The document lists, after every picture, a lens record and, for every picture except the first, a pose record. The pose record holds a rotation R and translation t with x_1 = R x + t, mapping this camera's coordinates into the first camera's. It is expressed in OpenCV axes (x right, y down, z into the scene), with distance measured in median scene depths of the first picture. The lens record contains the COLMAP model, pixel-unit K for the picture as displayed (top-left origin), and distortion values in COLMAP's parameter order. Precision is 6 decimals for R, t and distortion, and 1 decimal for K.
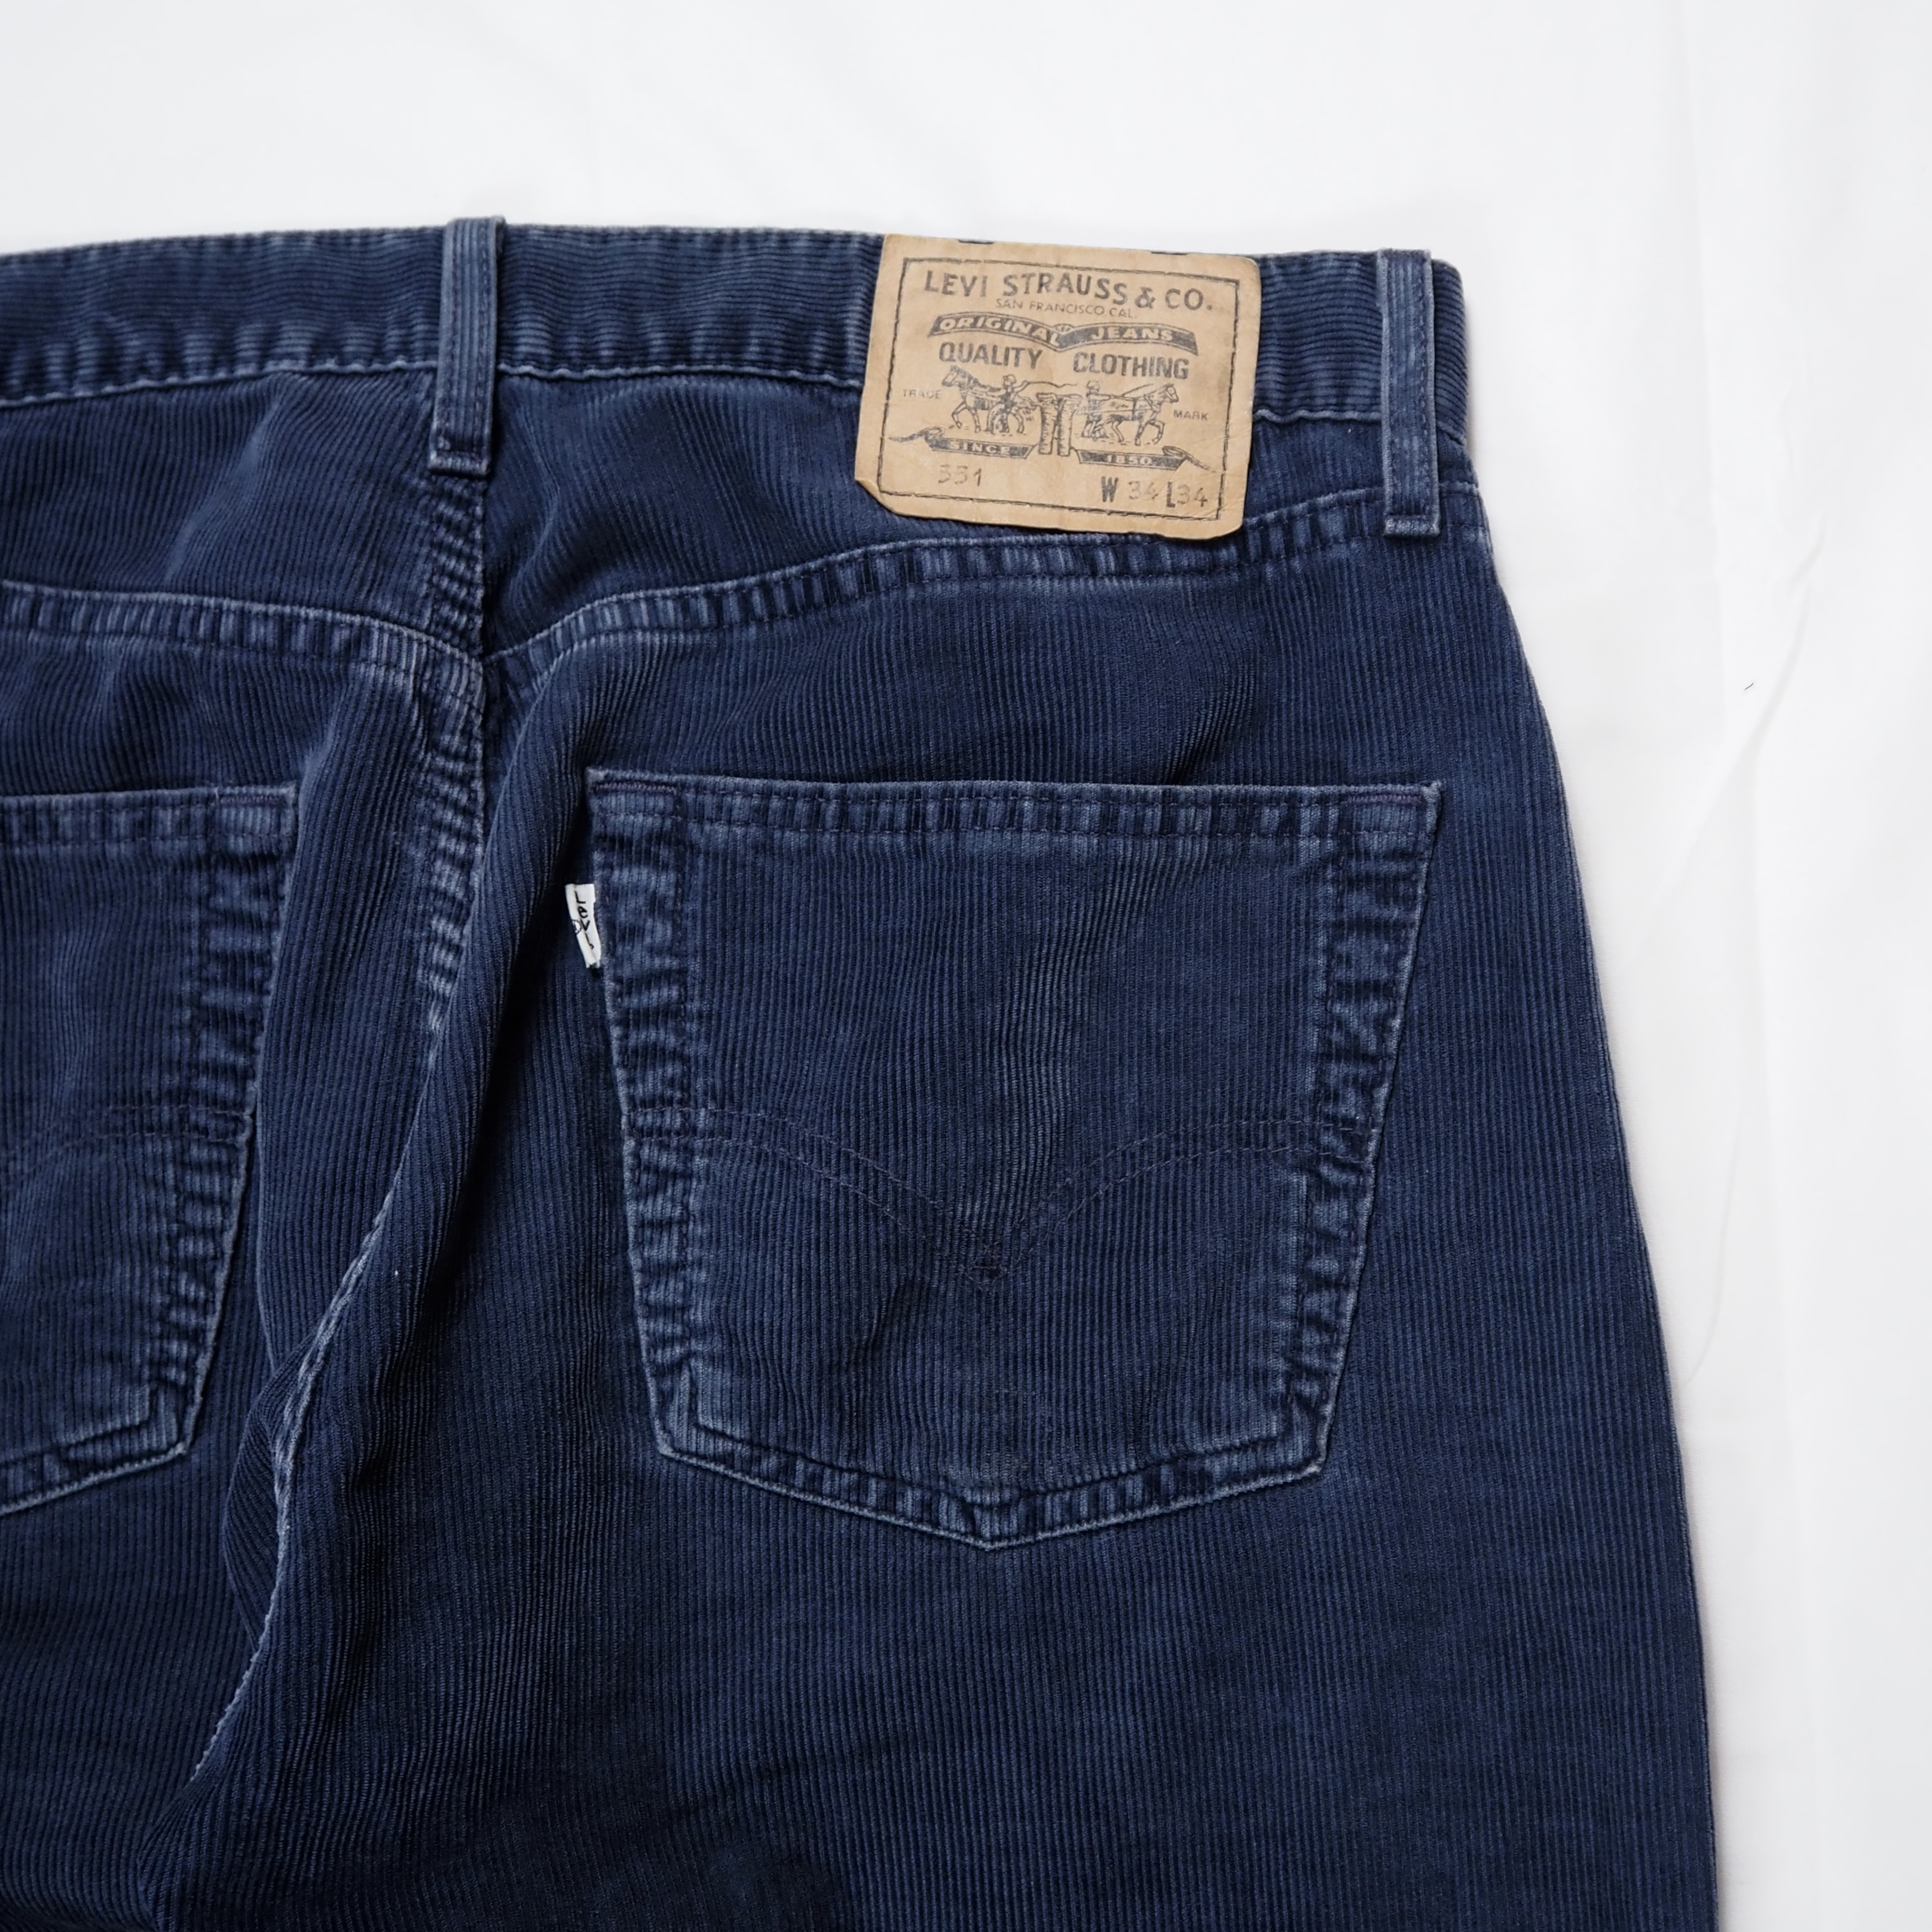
lens RADIAL K [[2759.3, 0, 1154.6], [0, 2759.3, 936.8], [0, 0, 1]] dist [-0.051622, 0.035186]
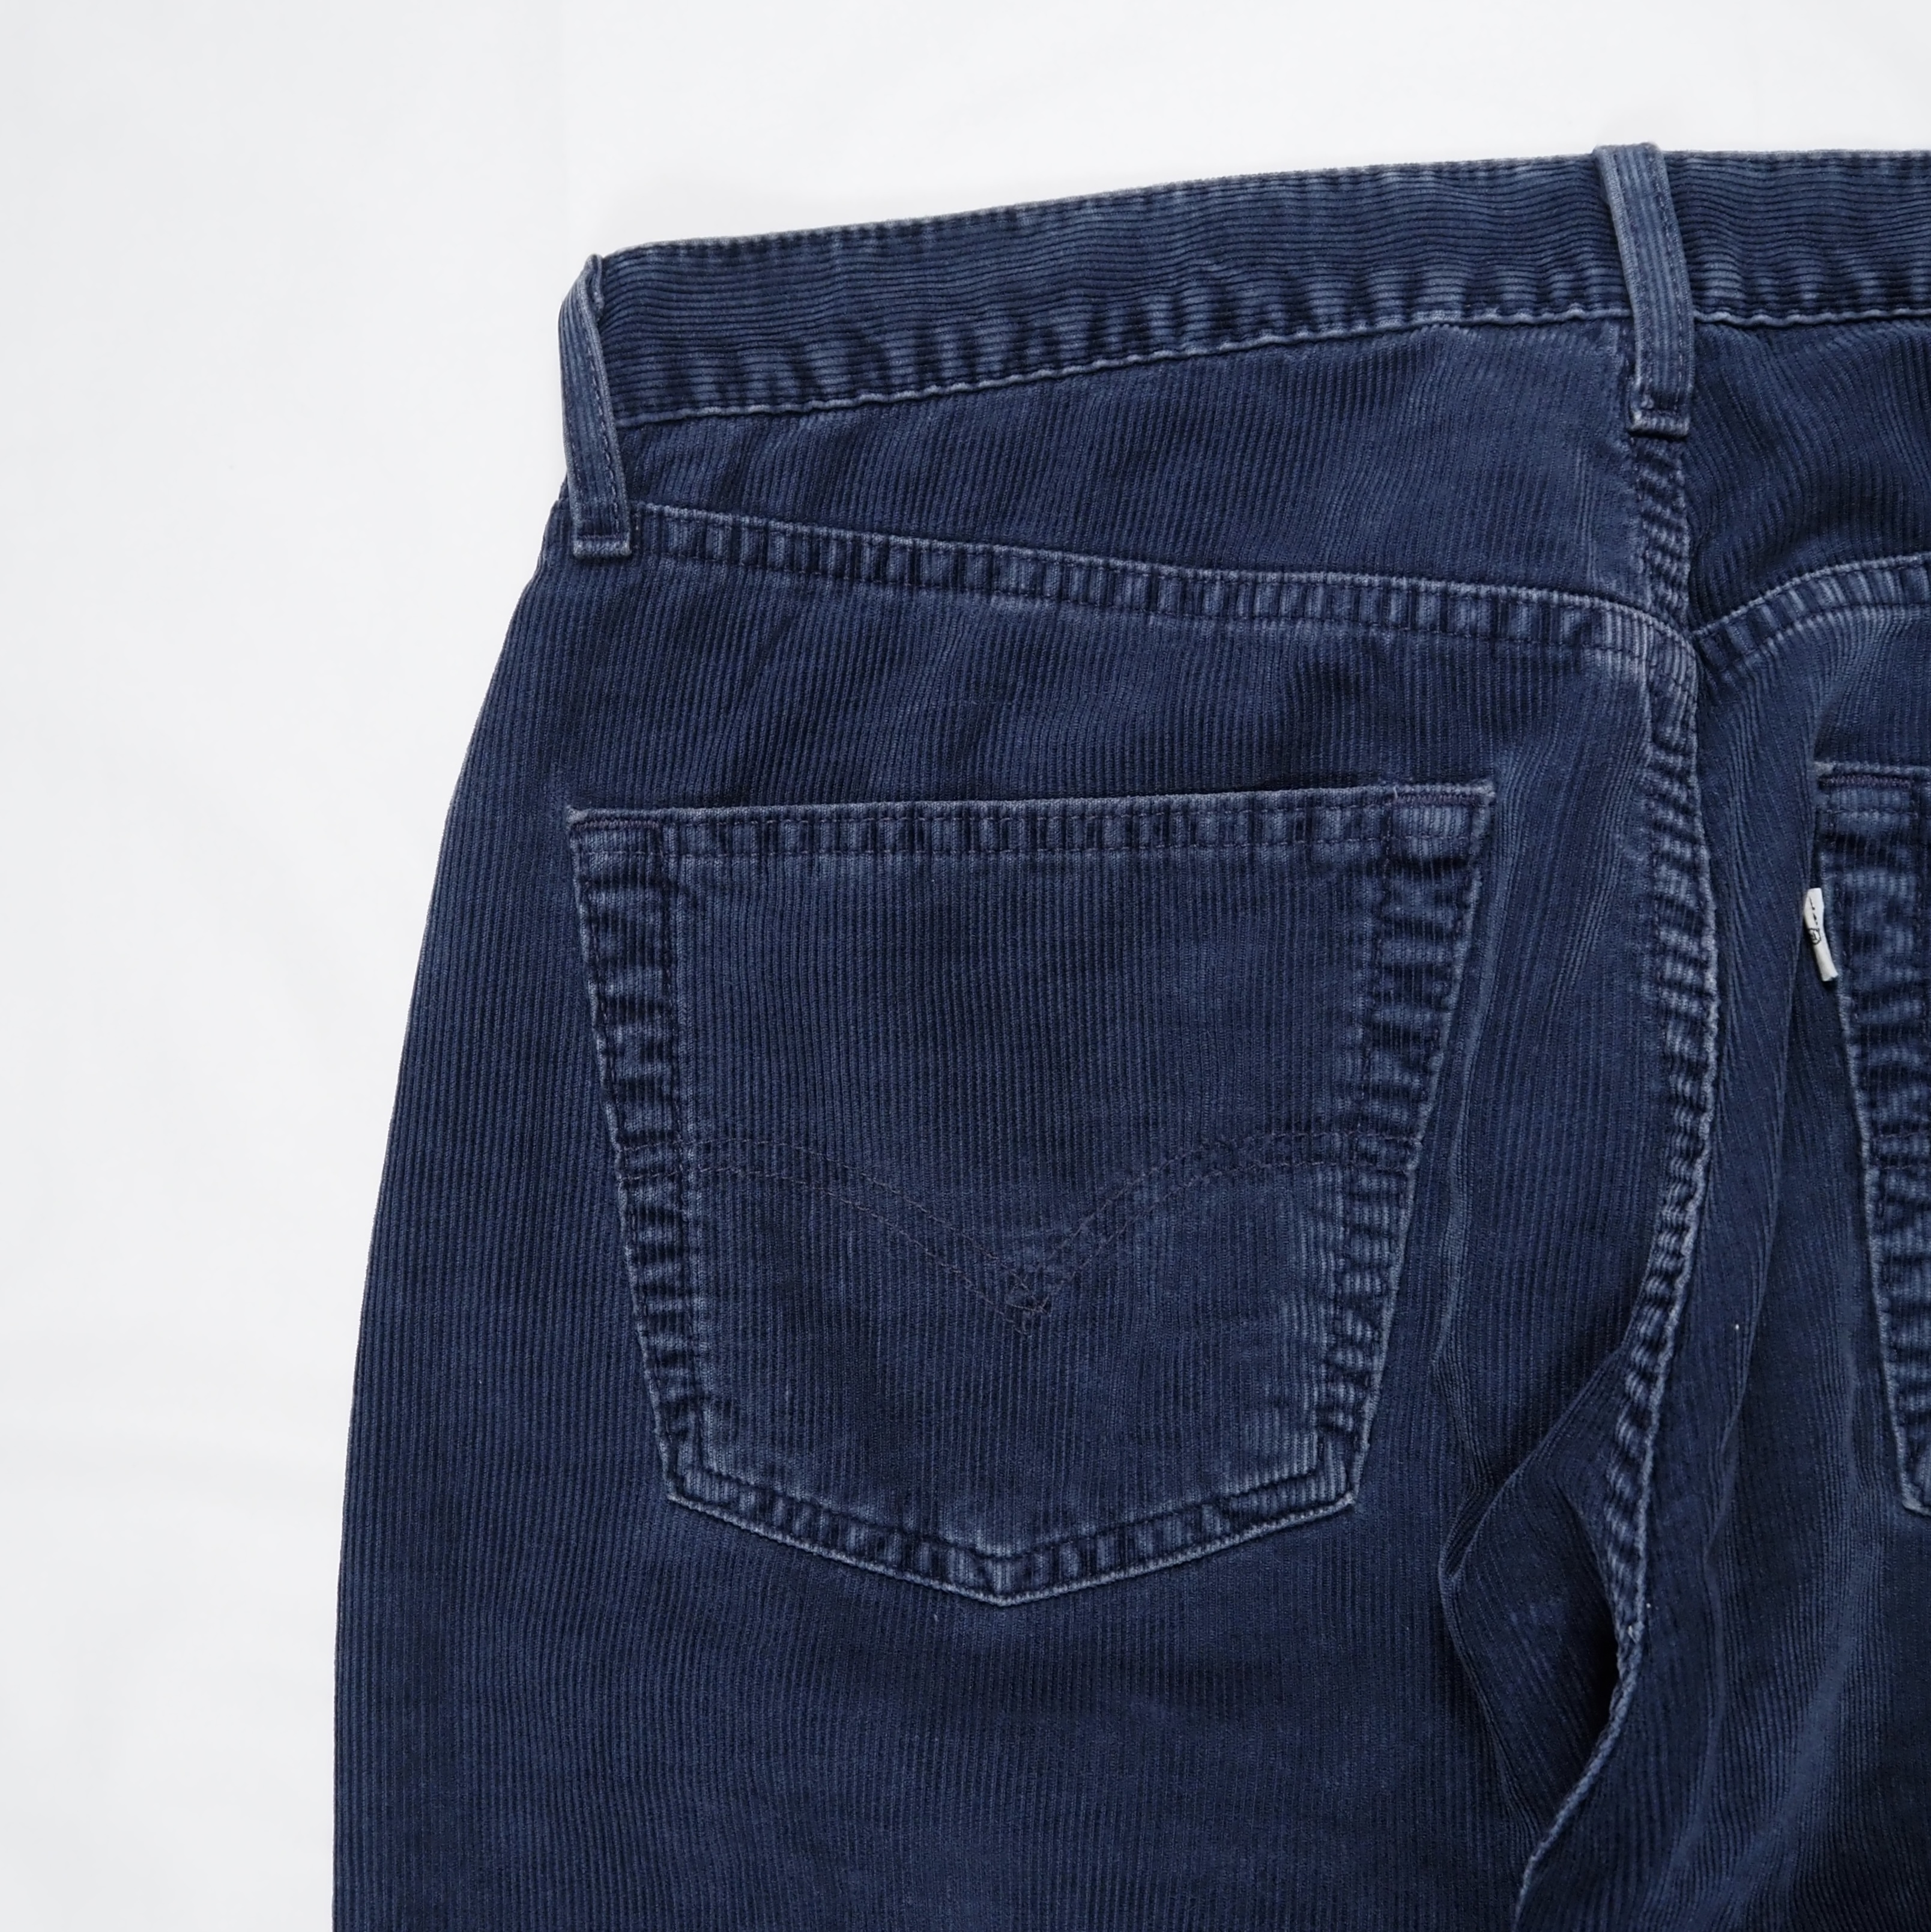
lens RADIAL K [[2759.0, 0, 795.3], [0, 2759.0, 998.8], [0, 0, 1]] dist [-0.051622, 0.035186]
pose [[0.995820, -0.006818, -0.091087, -0.455772], [0.012388, 0.998078, 0.060722, -0.041548], [0.090498, -0.061597, 0.993990, 0.065496]]
